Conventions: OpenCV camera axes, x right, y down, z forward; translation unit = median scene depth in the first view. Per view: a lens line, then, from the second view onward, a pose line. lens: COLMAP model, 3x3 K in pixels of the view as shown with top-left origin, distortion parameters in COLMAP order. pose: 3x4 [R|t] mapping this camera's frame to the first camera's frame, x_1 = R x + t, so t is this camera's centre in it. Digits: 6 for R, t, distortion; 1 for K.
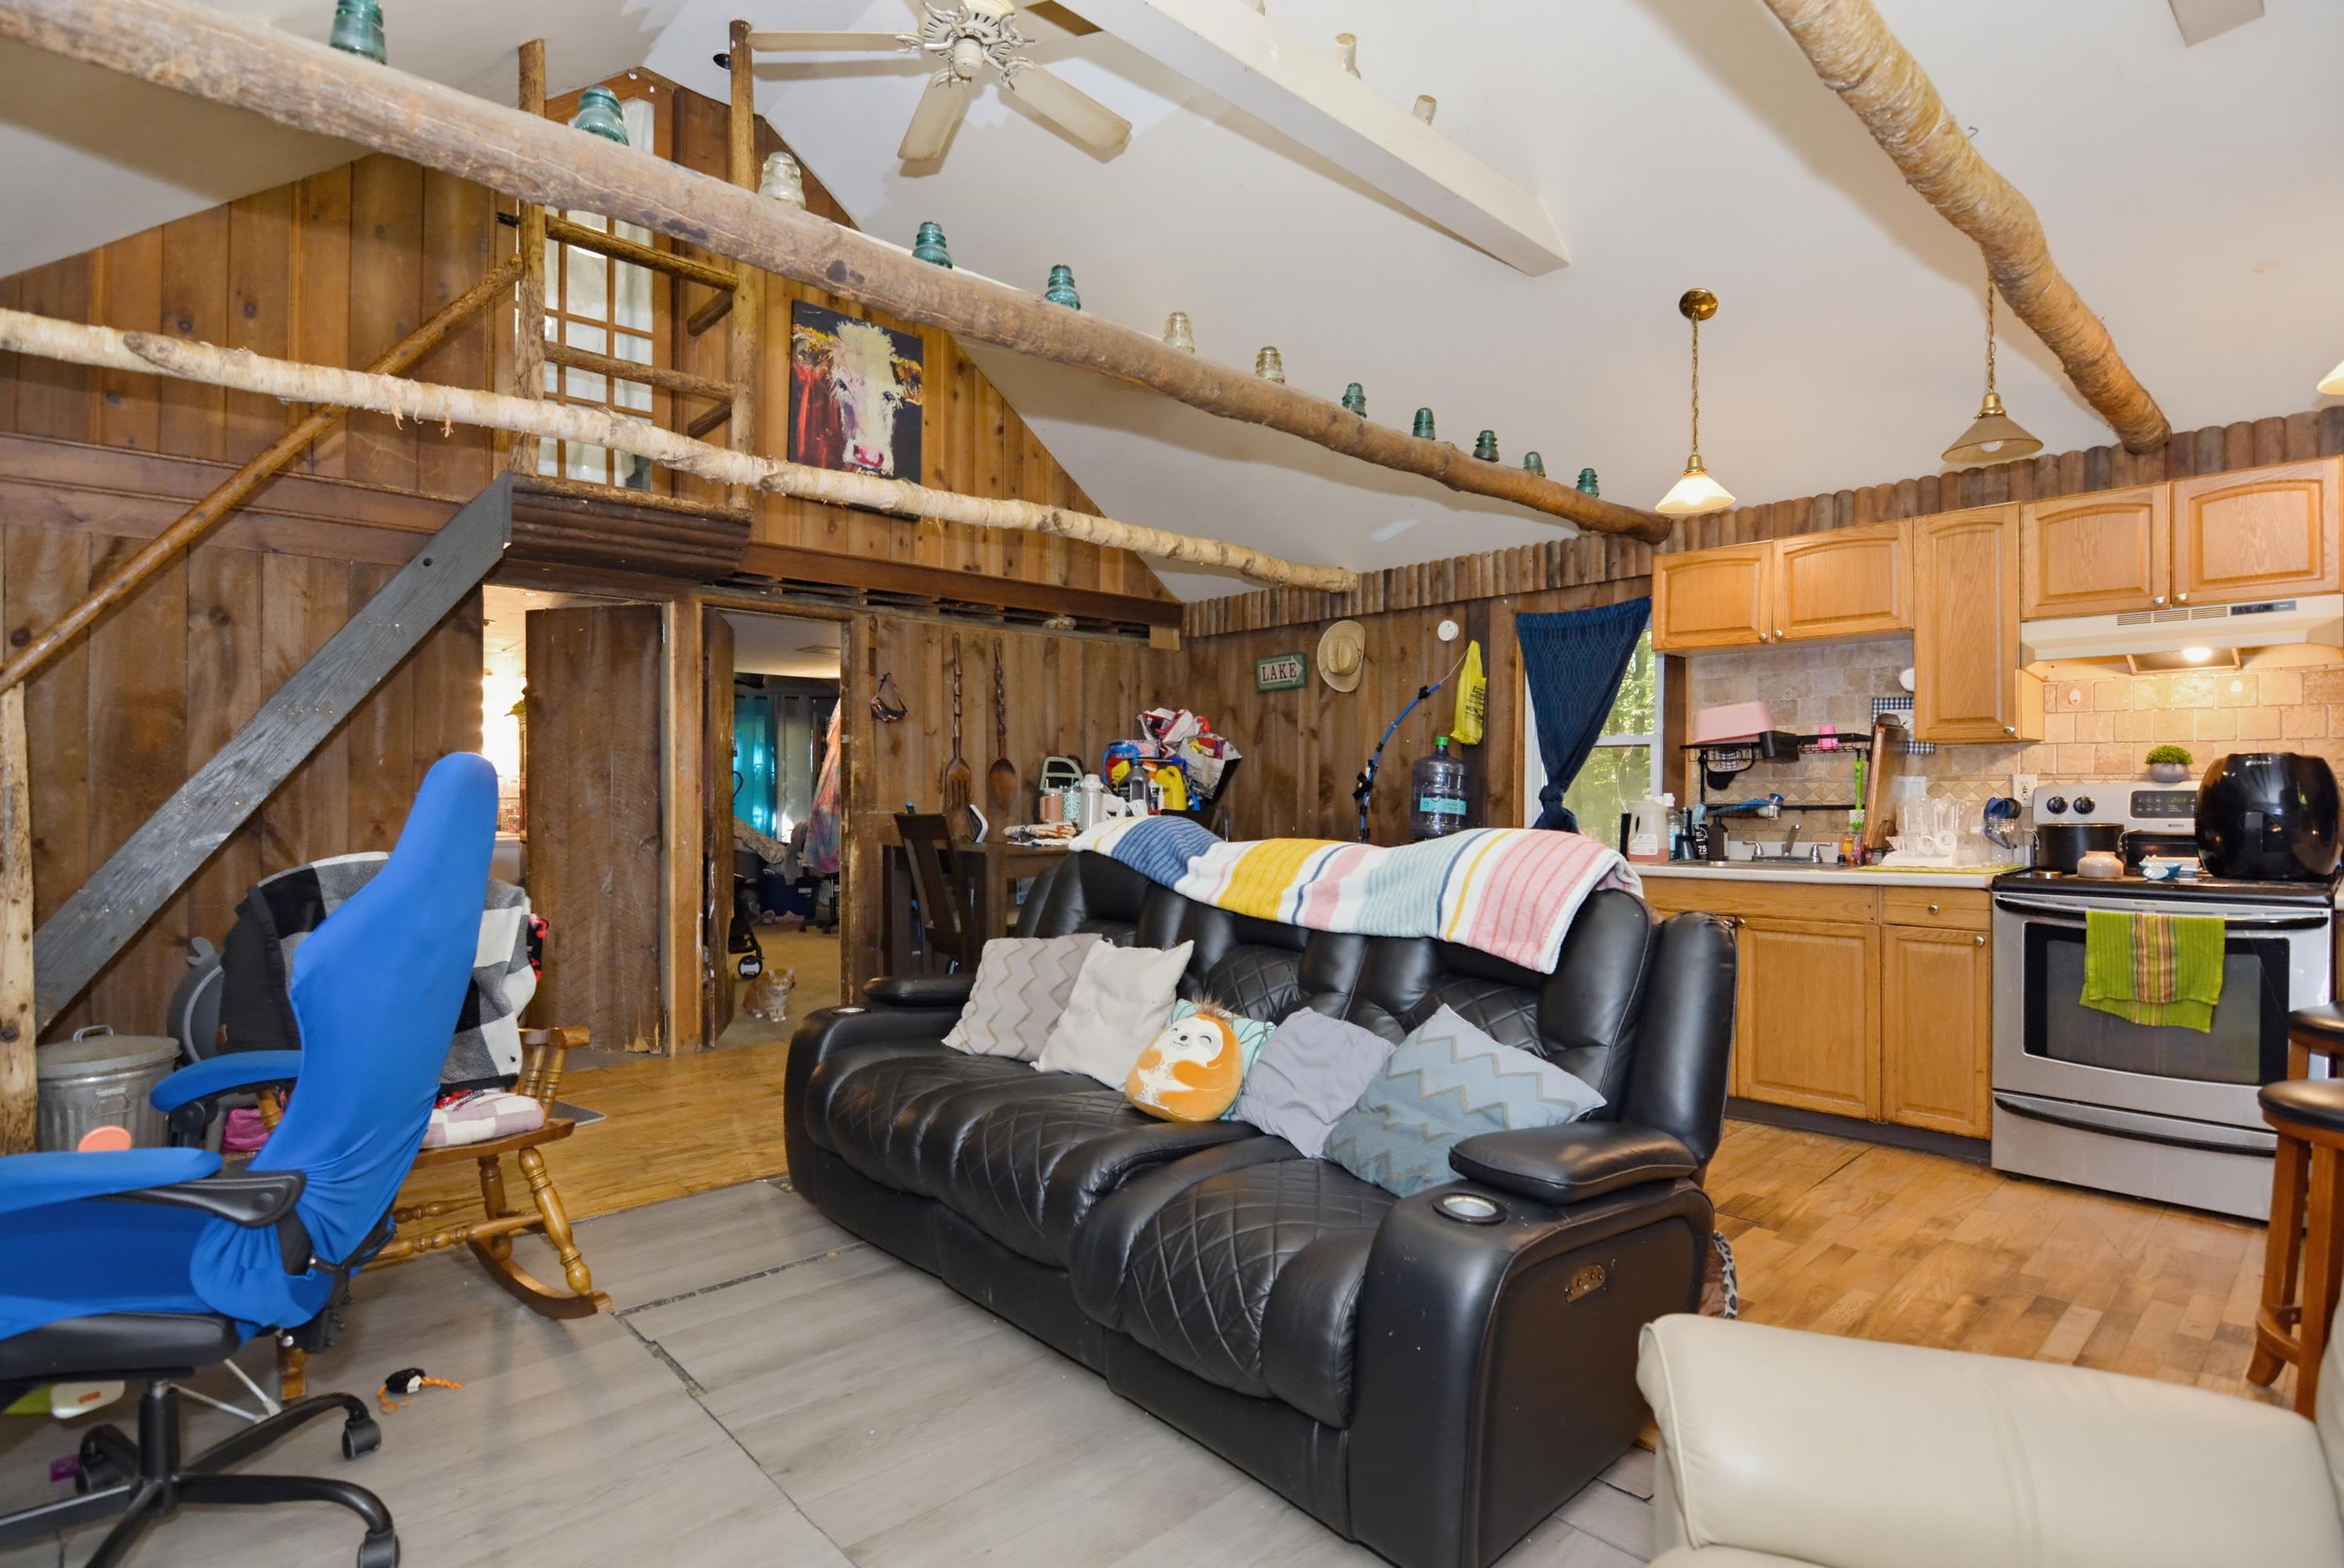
lens RADIAL K [[1171.2, 0, 1165.9], [0, 1171.2, 776.8], [0, 0, 1]] dist [-0.006180, -0.002293]
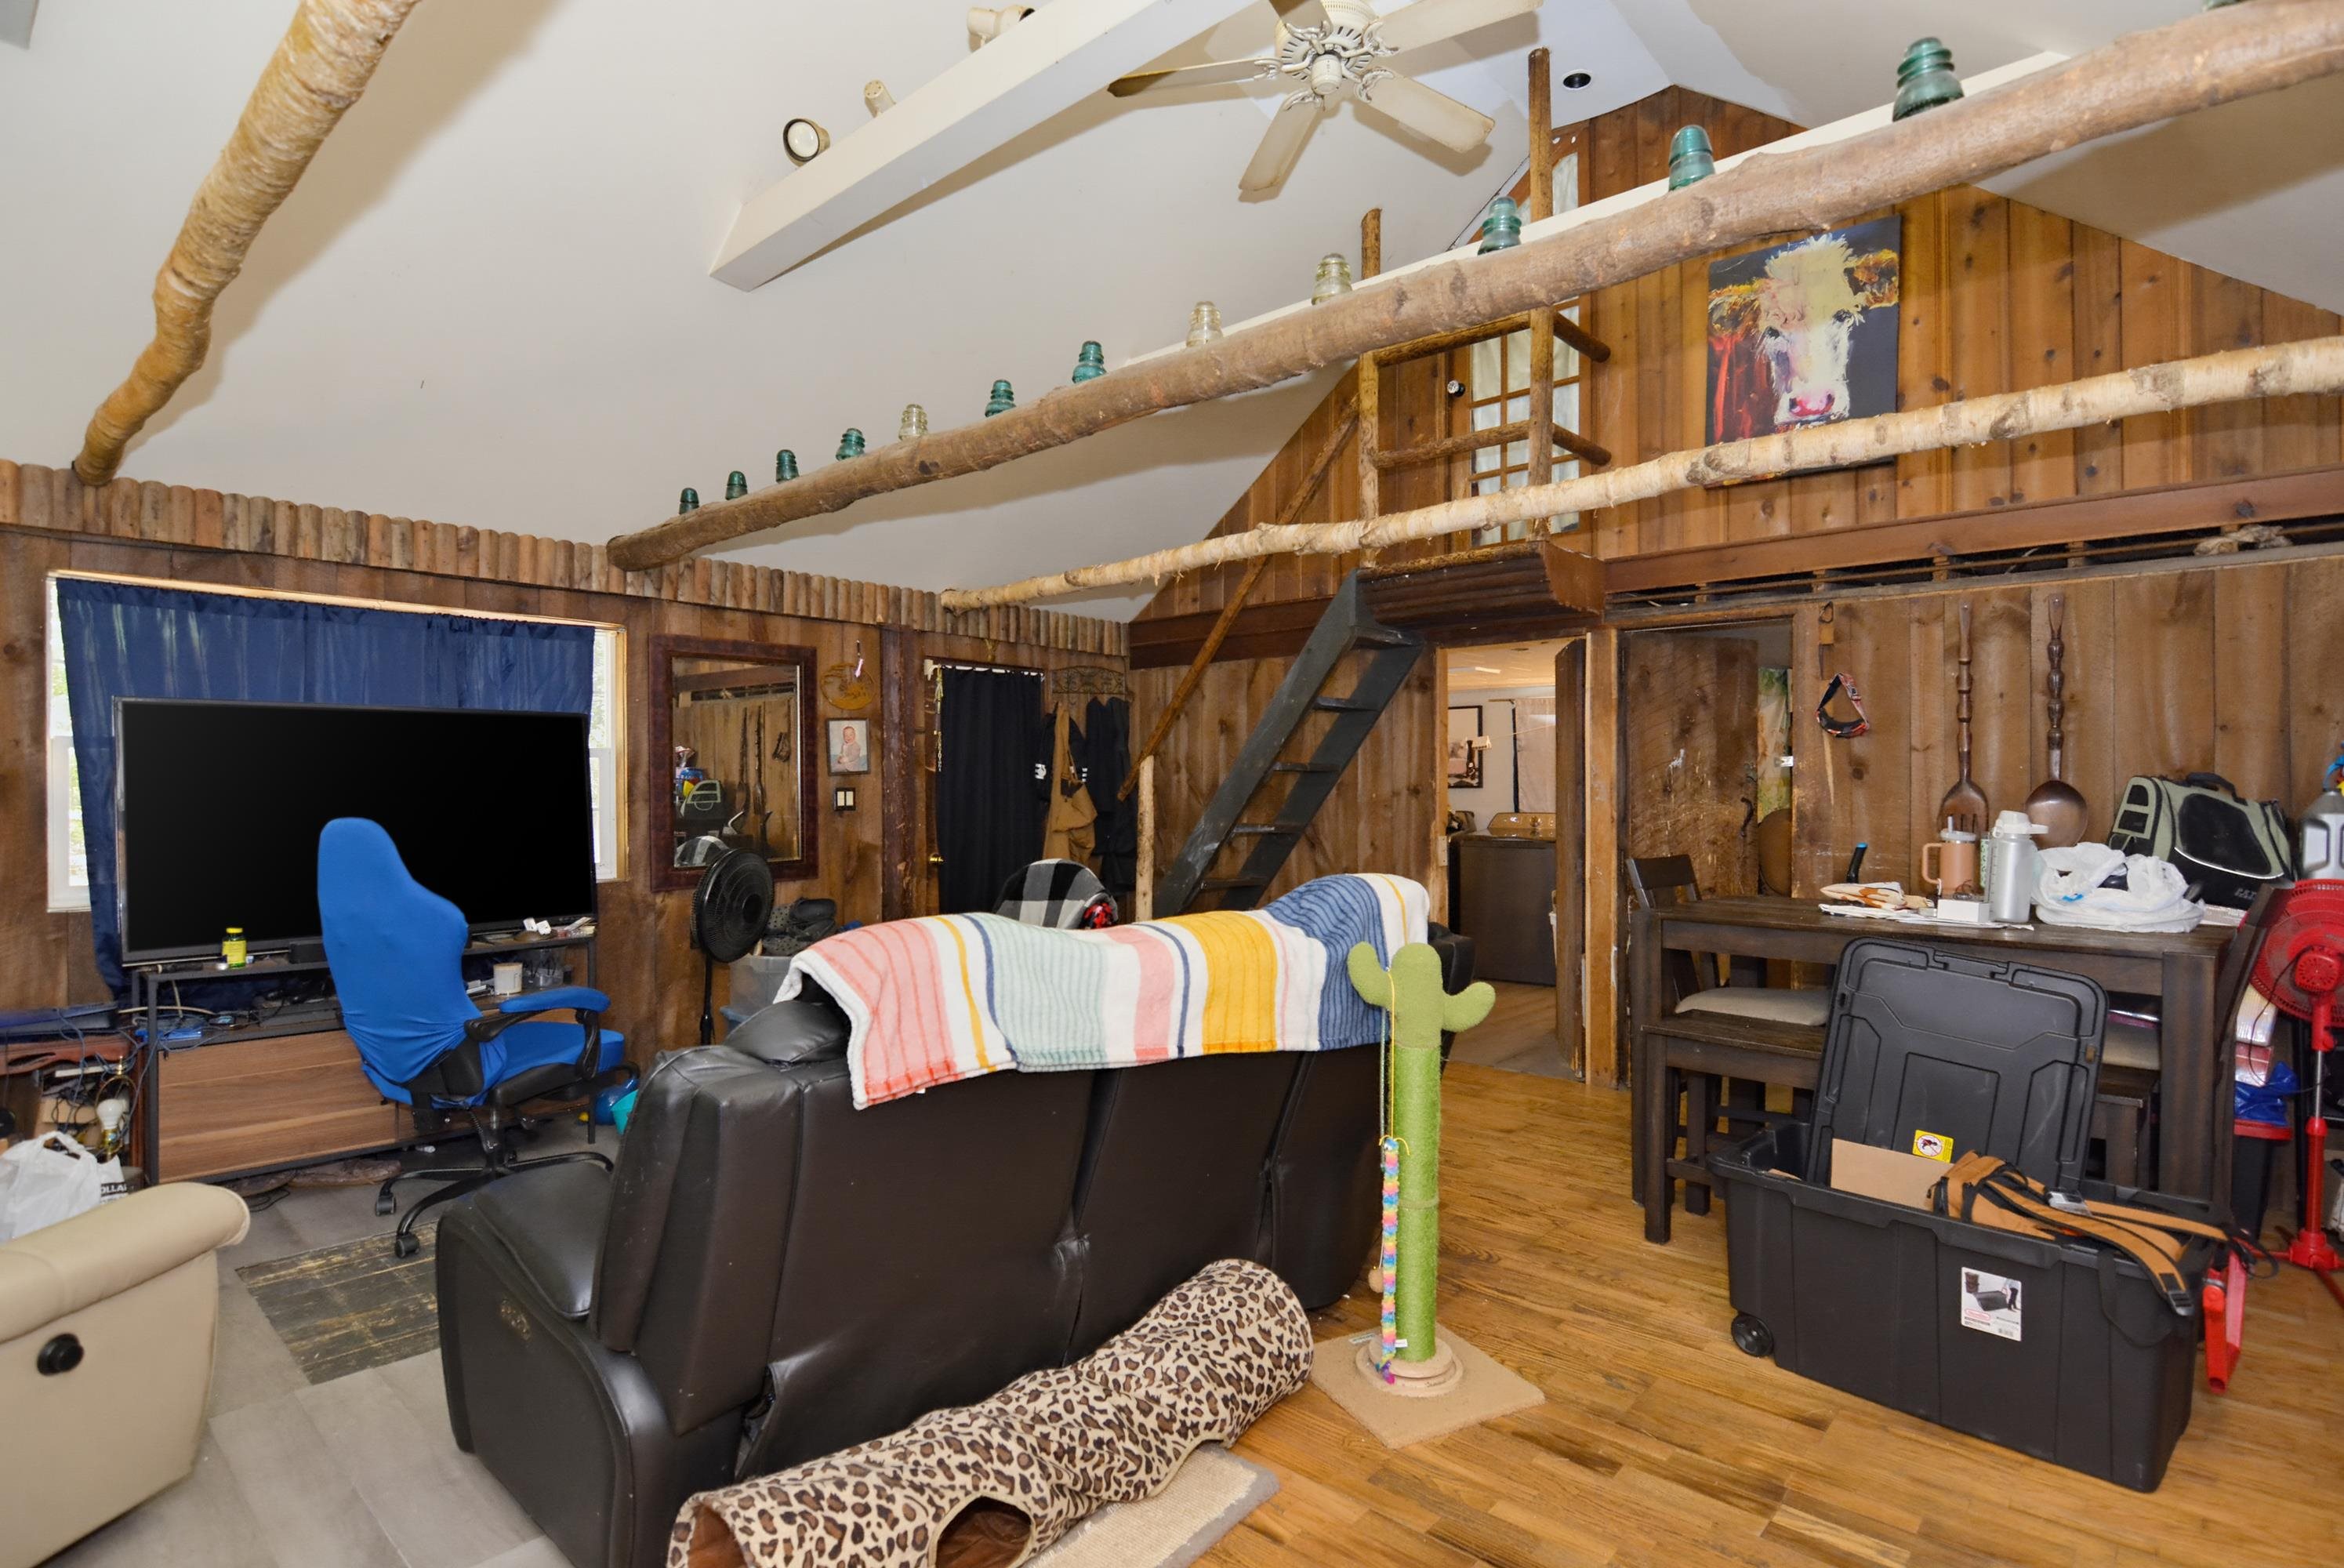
lens RADIAL K [[1171.2, 0, 1159.5], [0, 1171.2, 797.7], [0, 0, 1]] dist [-0.006180, -0.002293]
pose [[0.062492, 0.002031, -0.998043, 0.514167], [-0.003127, 0.999993, 0.001839, -0.007130], [0.998041, 0.003006, 0.062498, 0.512724]]
